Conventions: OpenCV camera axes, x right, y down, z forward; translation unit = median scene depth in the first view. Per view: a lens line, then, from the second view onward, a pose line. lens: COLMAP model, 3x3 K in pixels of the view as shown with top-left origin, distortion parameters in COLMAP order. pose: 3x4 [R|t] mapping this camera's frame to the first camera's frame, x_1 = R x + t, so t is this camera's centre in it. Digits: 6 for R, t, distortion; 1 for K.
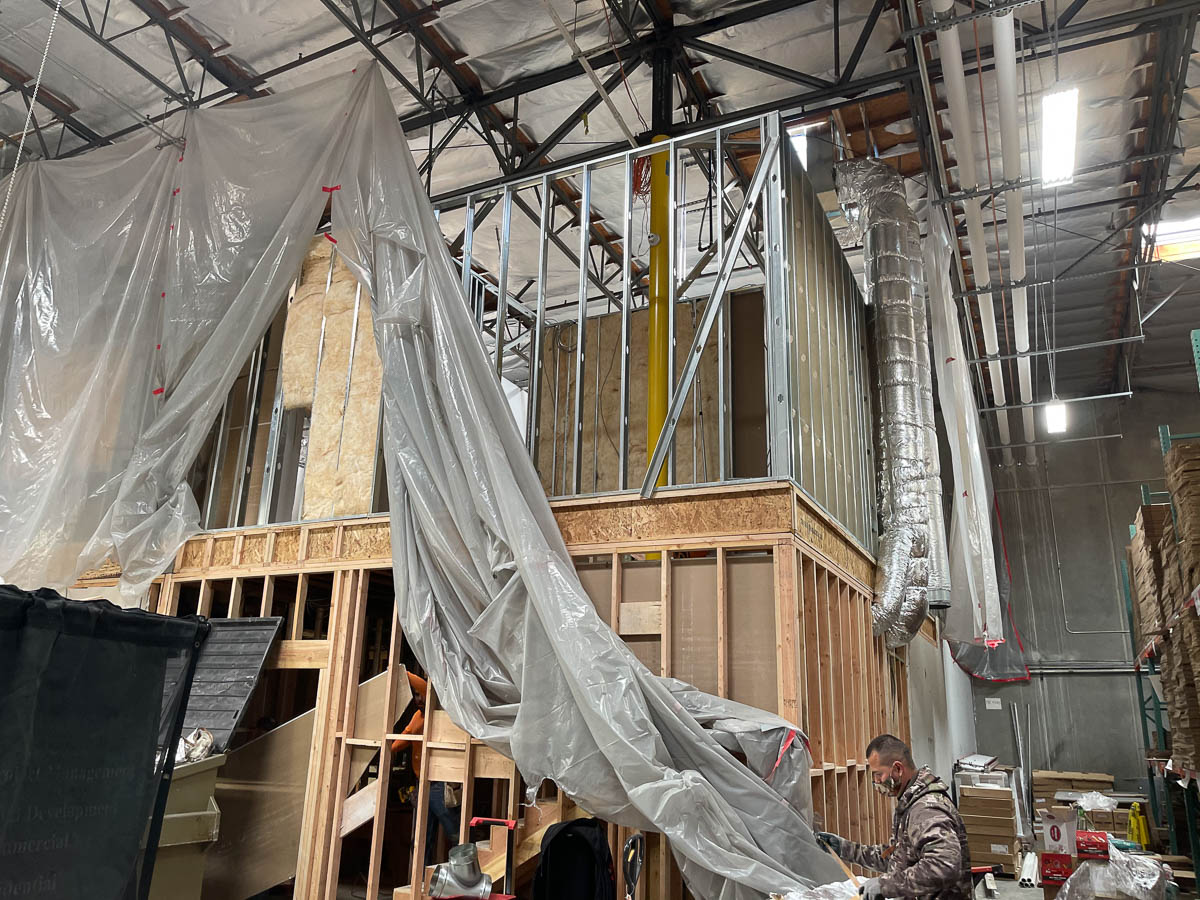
lens RADIAL K [[900.6, 0, 587.0], [0, 900.6, 452.3], [0, 0, 1]] dist [0.036383, -0.045535]
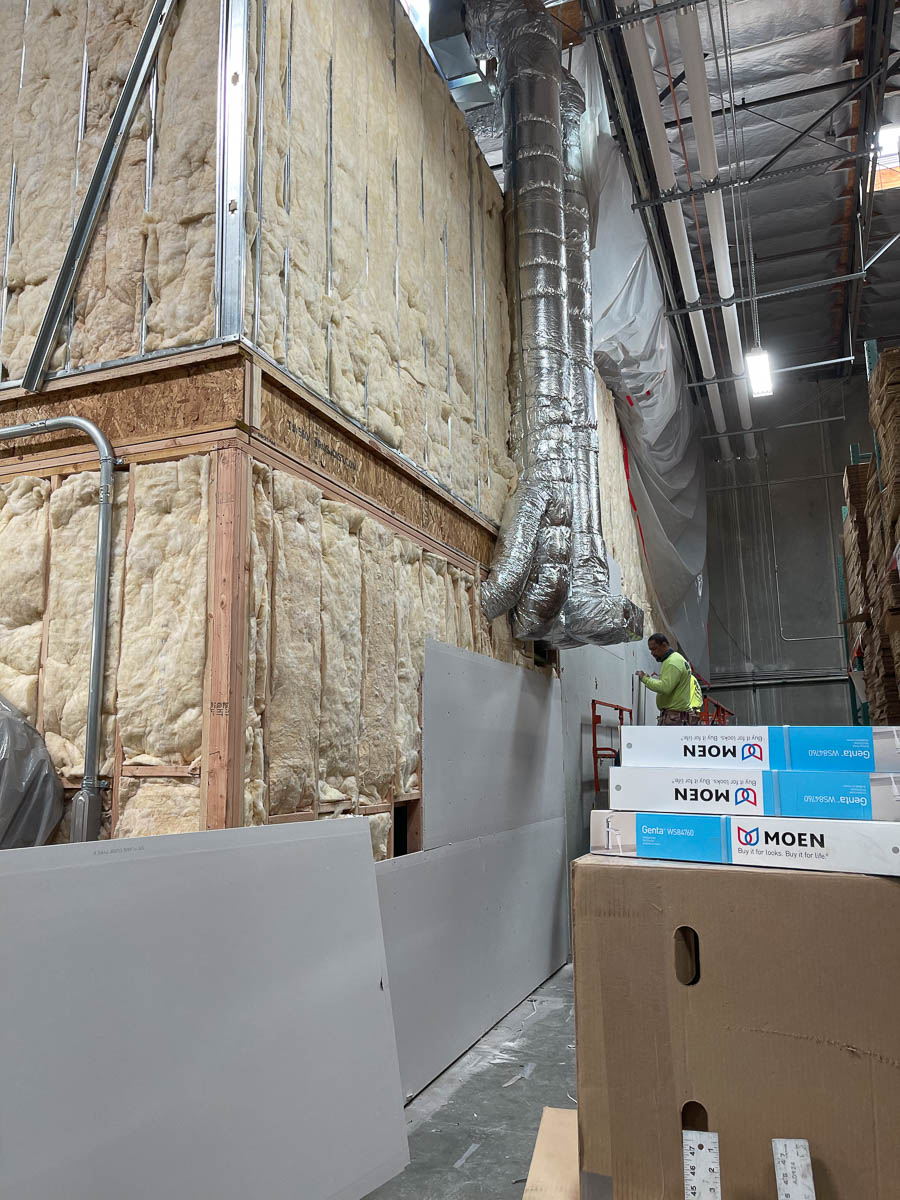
lens RADIAL K [[900.6, 0, 460.9], [0, 900.6, 603.3], [0, 0, 1]] dist [0.036383, -0.045535]
pose [[0.993470, -0.032728, 0.109295, 0.179877], [0.019931, 0.993028, 0.116181, 0.081352], [-0.112336, -0.113244, 0.987196, 0.232921]]
